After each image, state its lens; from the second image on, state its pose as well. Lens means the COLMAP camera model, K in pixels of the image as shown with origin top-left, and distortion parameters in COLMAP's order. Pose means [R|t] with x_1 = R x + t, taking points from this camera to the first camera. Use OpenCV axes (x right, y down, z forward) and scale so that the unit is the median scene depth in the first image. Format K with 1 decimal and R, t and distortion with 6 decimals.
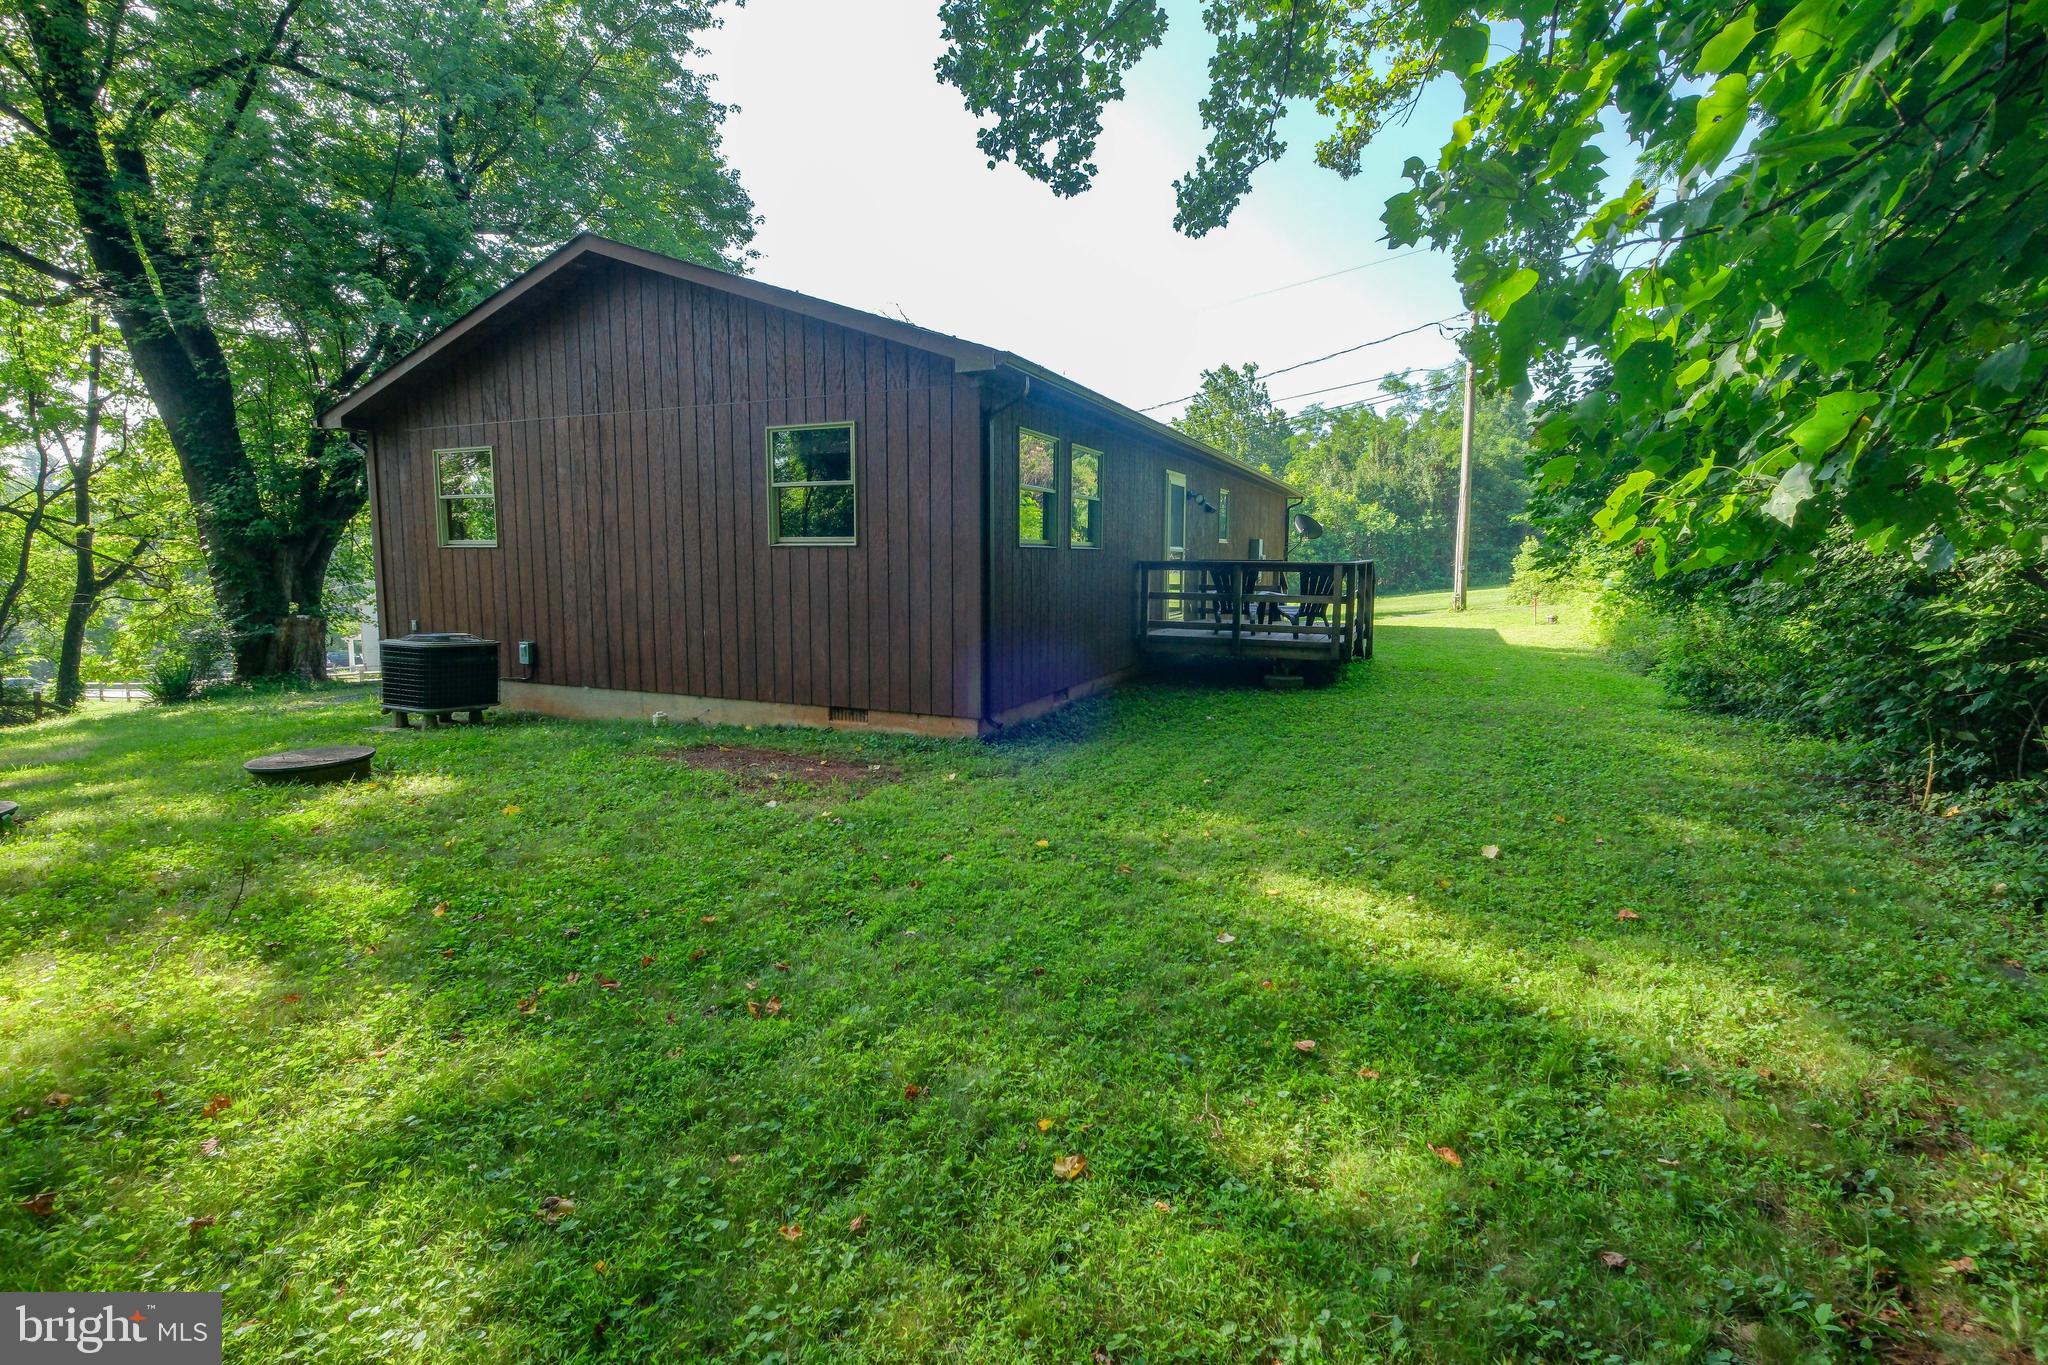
lens RADIAL K [[908.7, 0, 1025.4], [0, 908.7, 647.1], [0, 0, 1]] dist [-0.011612, 0.000062]
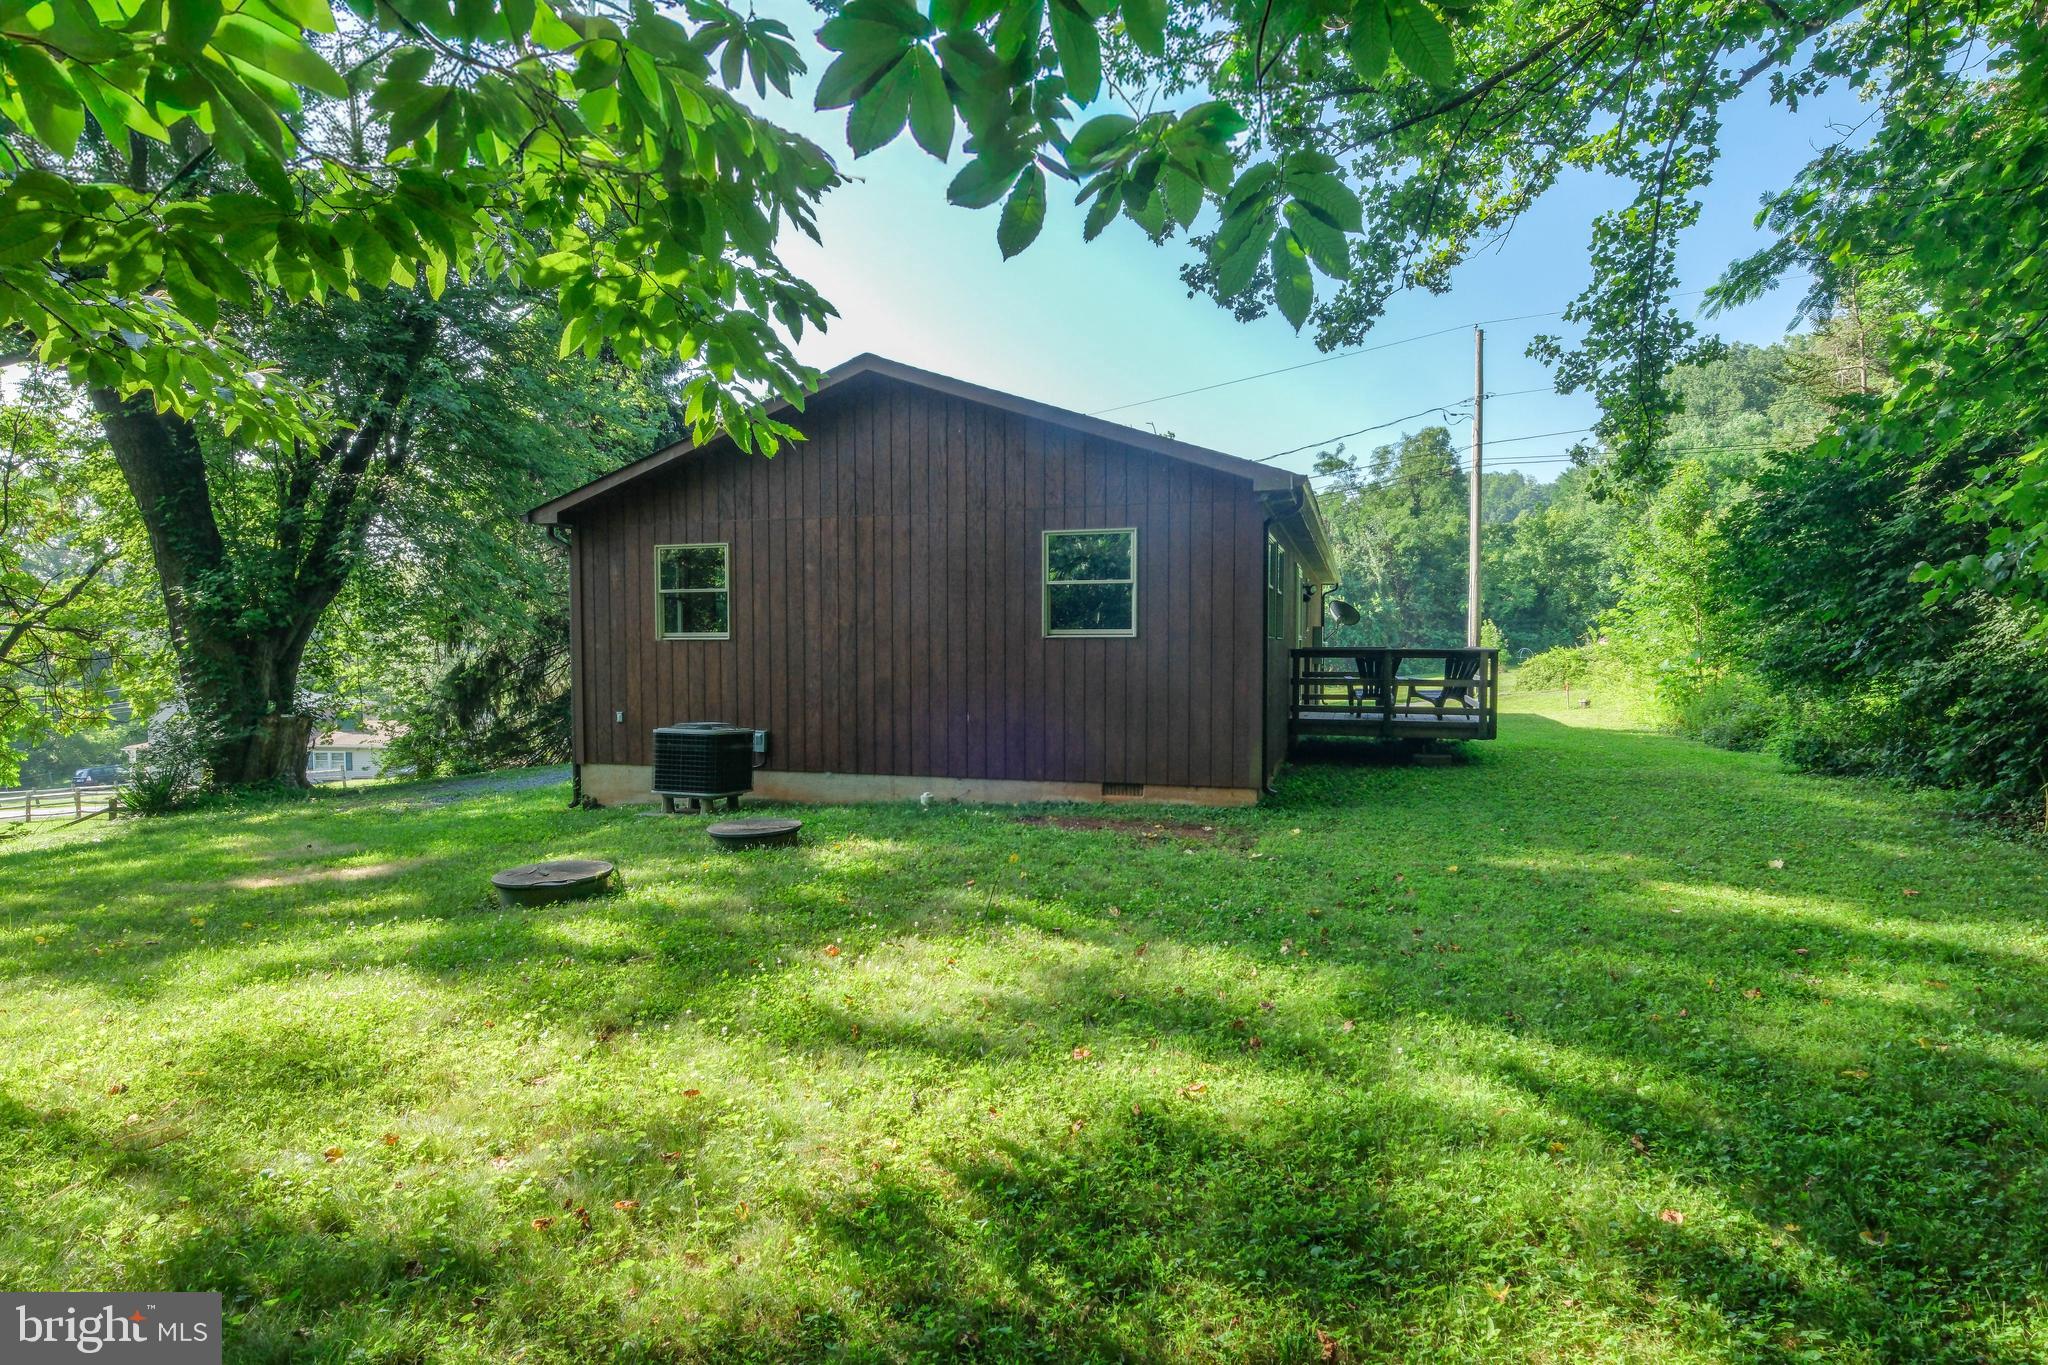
lens RADIAL K [[1035.7, 0, 1024.0], [0, 1035.7, 682.5], [0, 0, 1]] dist [0.001555, -0.008873]
pose [[0.994707, -0.009266, 0.102334, -0.394246], [0.015627, 0.997983, -0.061536, 0.018034], [-0.101557, 0.062809, 0.992845, -0.221622]]
